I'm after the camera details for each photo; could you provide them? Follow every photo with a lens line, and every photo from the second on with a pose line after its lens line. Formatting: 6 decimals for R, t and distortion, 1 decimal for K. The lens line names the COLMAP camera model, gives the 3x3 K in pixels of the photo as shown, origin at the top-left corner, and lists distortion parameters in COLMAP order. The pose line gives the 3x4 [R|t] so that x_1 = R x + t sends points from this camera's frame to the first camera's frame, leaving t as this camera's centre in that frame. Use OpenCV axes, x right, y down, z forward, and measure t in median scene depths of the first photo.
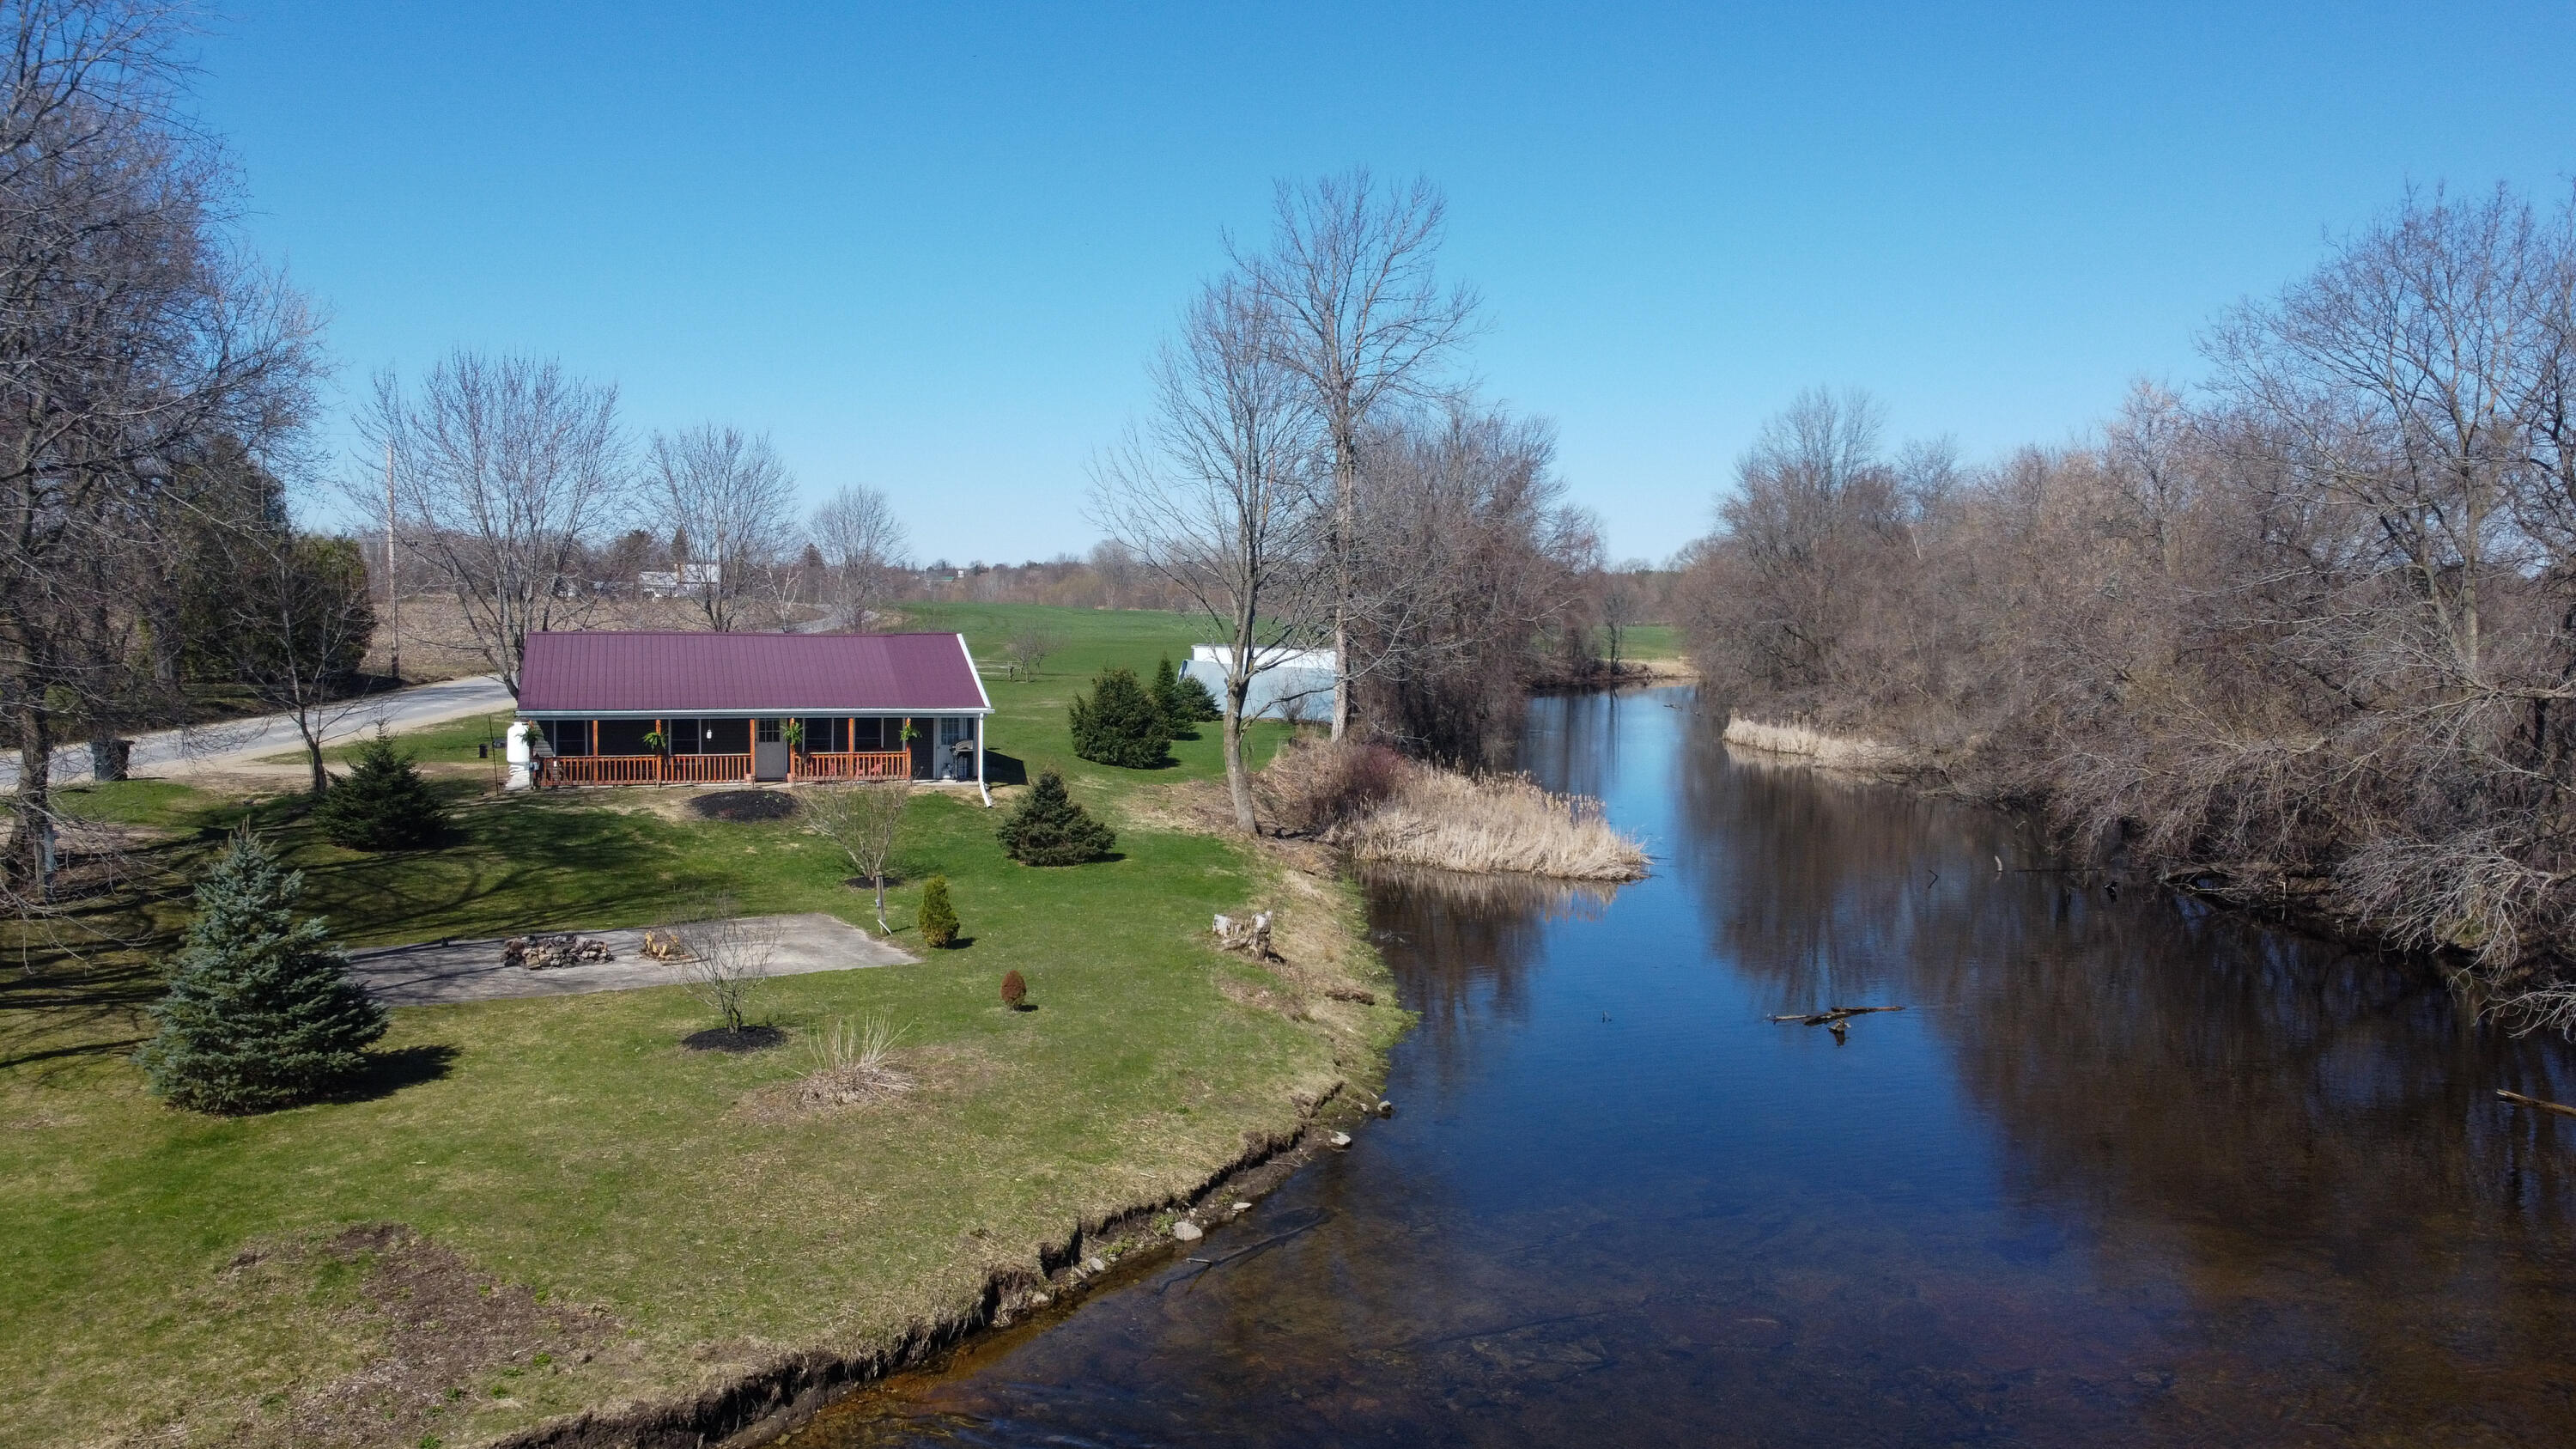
lens RADIAL K [[1923.7, 0, 1288.0], [0, 1923.7, 724.5], [0, 0, 1]] dist [-0.001198, -0.003504]
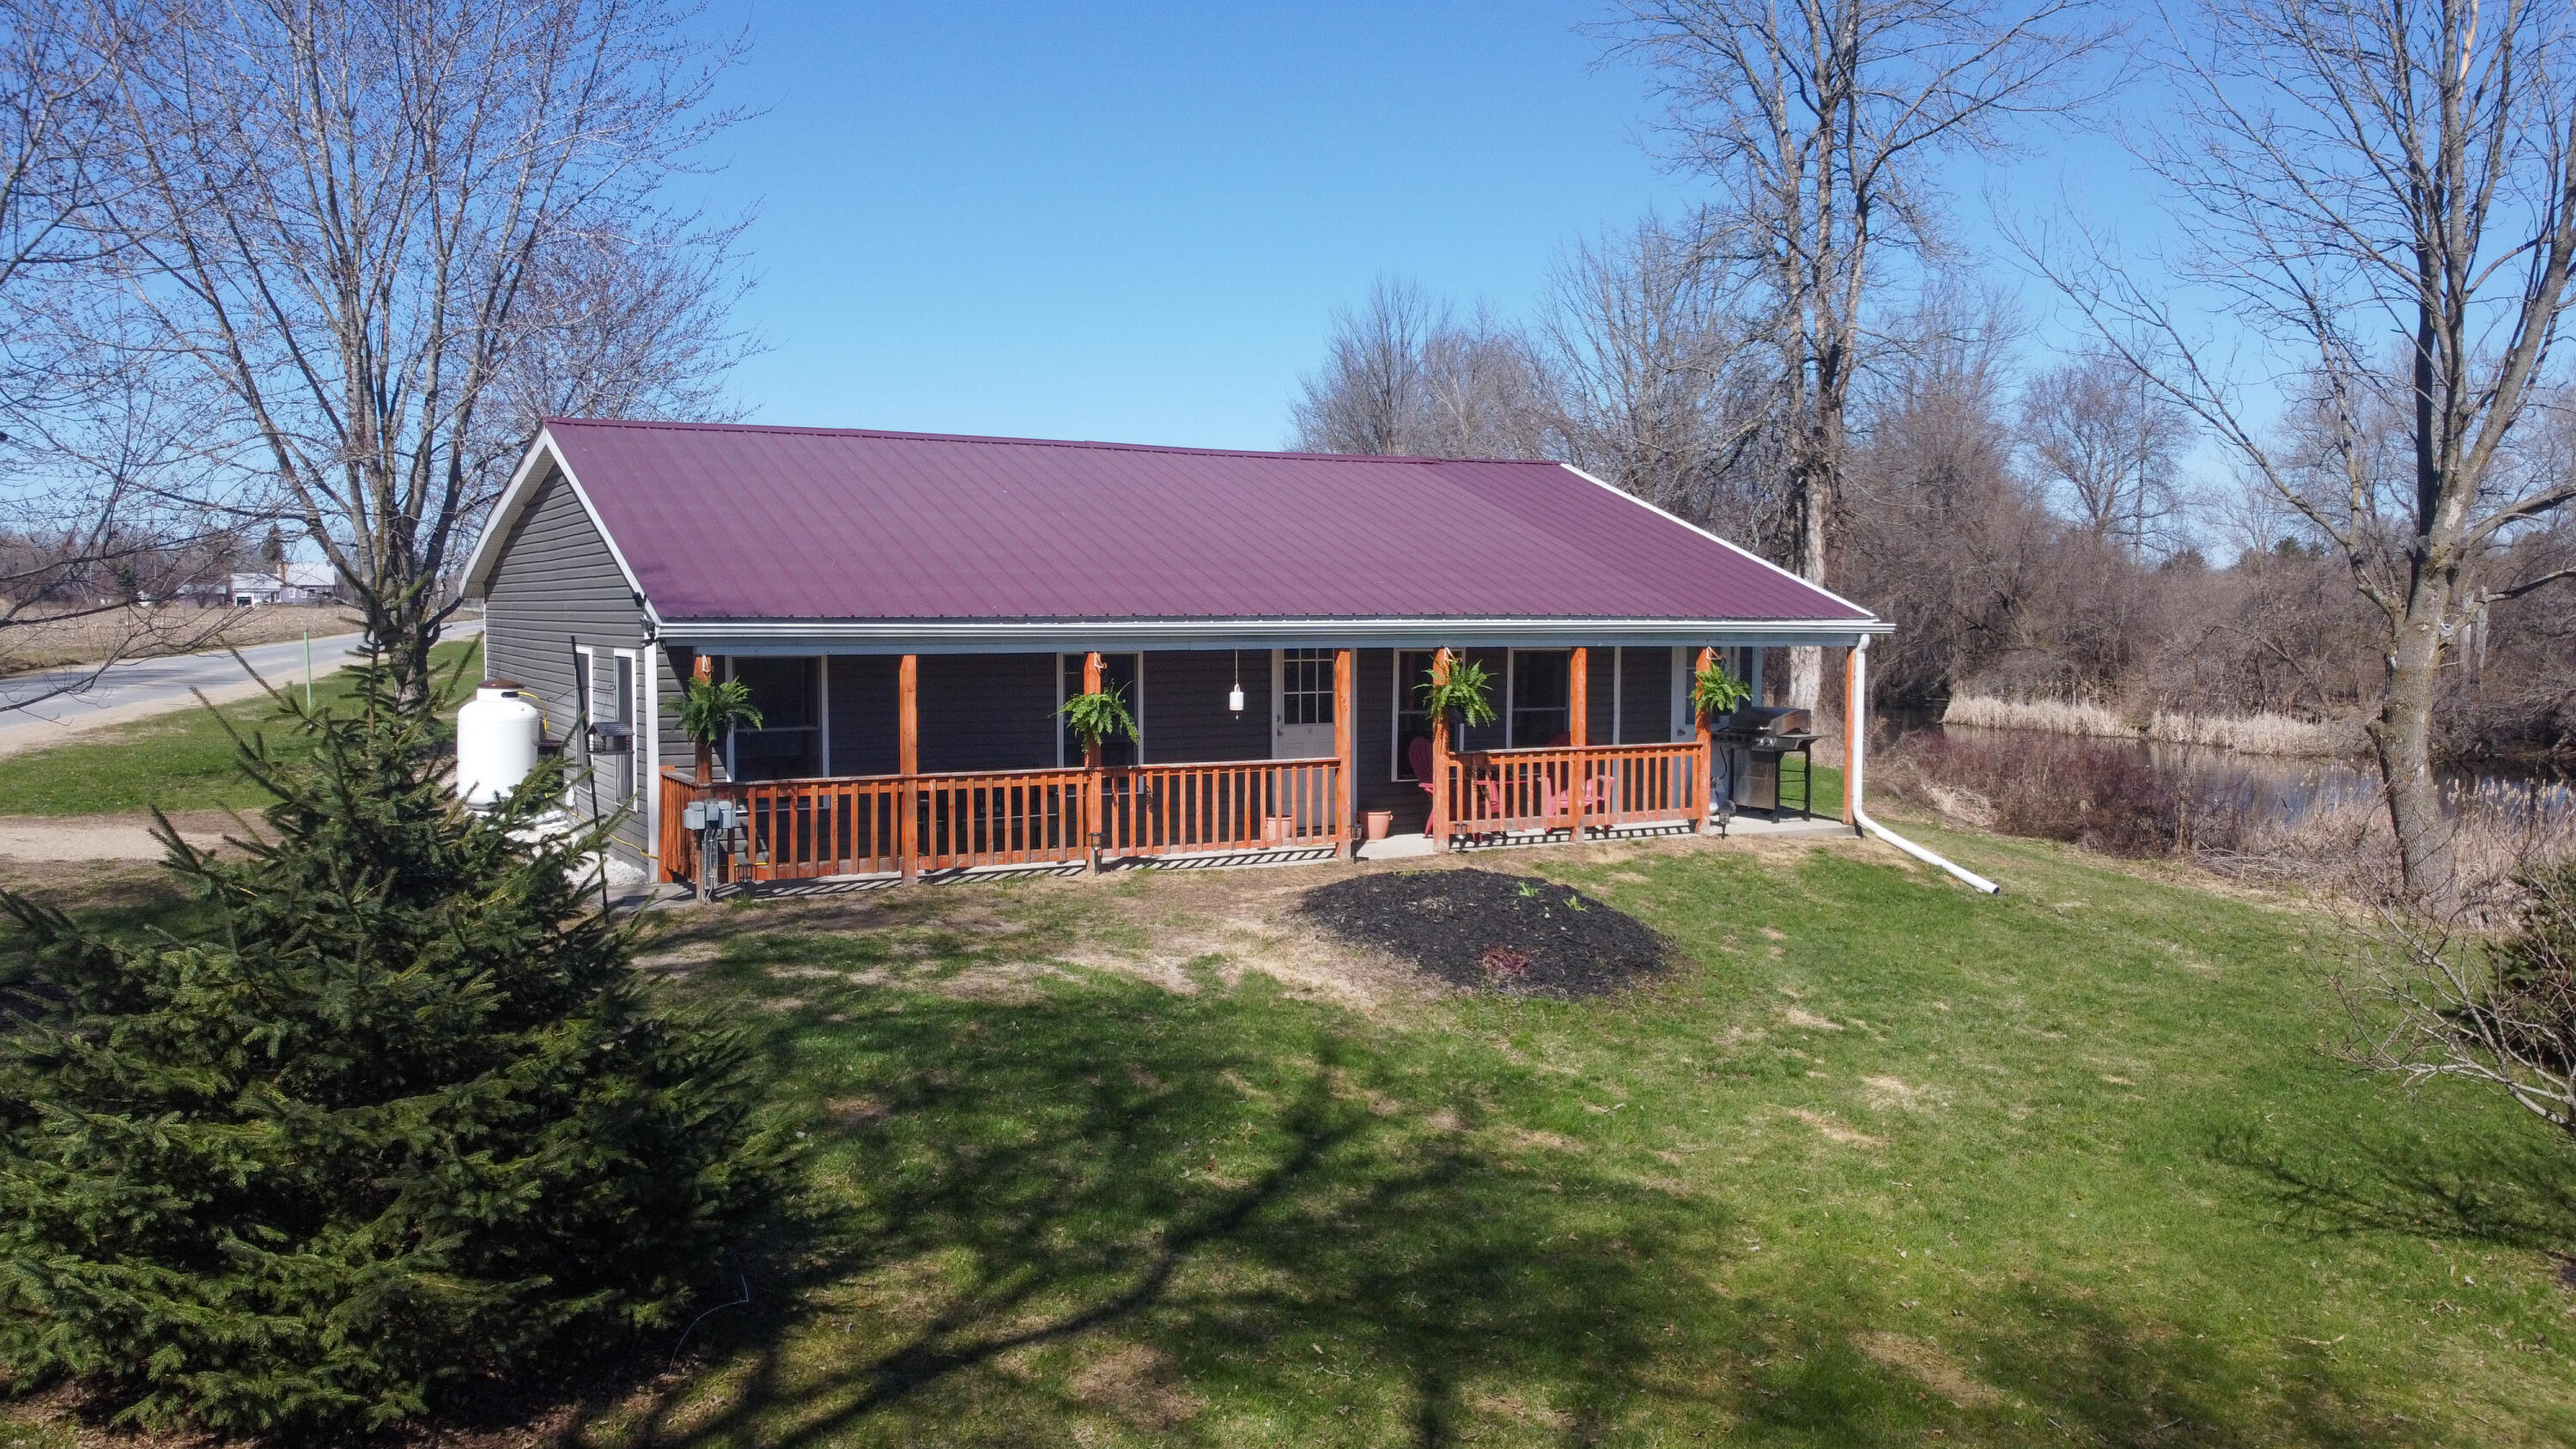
lens RADIAL K [[1923.7, 0, 1288.0], [0, 1923.7, 724.5], [0, 0, 1]] dist [-0.001198, -0.003504]
pose [[0.982040, -0.021577, 0.187433, -0.374762], [0.022688, 0.999735, -0.003781, 0.011401], [-0.187301, 0.007965, 0.982270, 0.727083]]
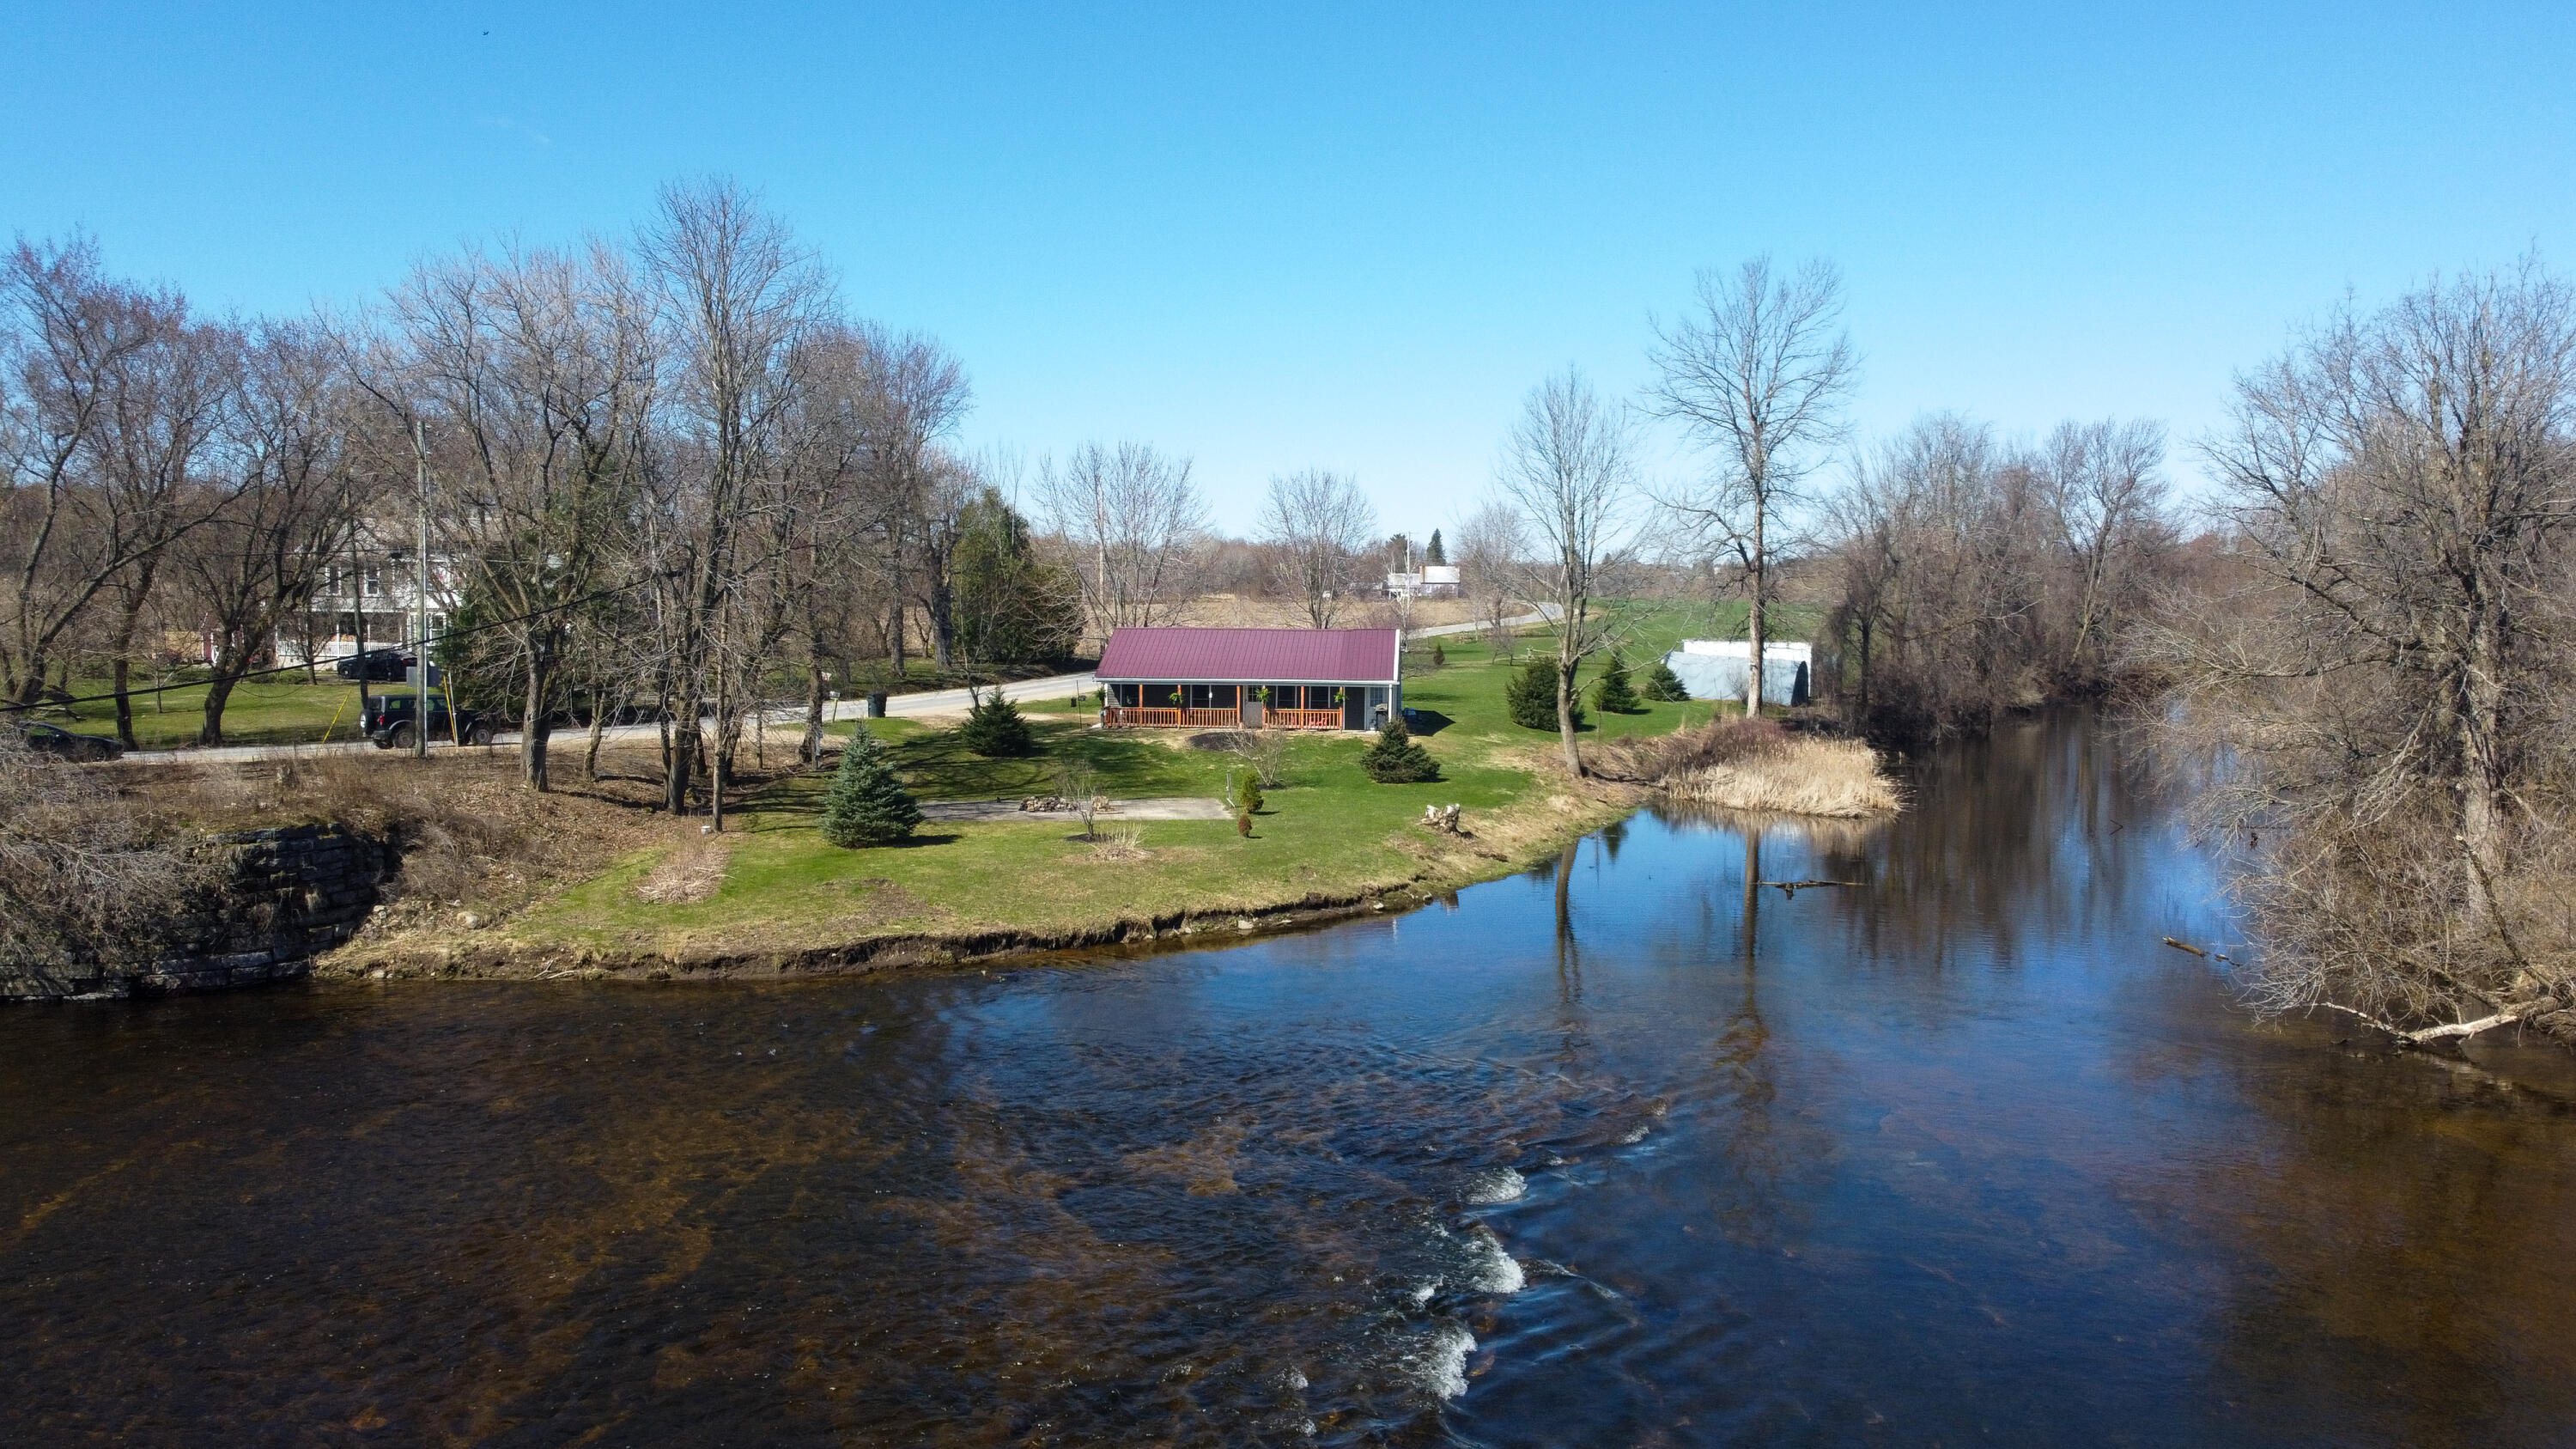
lens RADIAL K [[1923.7, 0, 1288.0], [0, 1923.7, 724.5], [0, 0, 1]] dist [-0.001198, -0.003504]
pose [[0.922640, 0.020587, -0.385112, 0.359745], [-0.020127, 0.999784, 0.005227, 0.020221], [0.385136, 0.002929, 0.922855, -0.397274]]
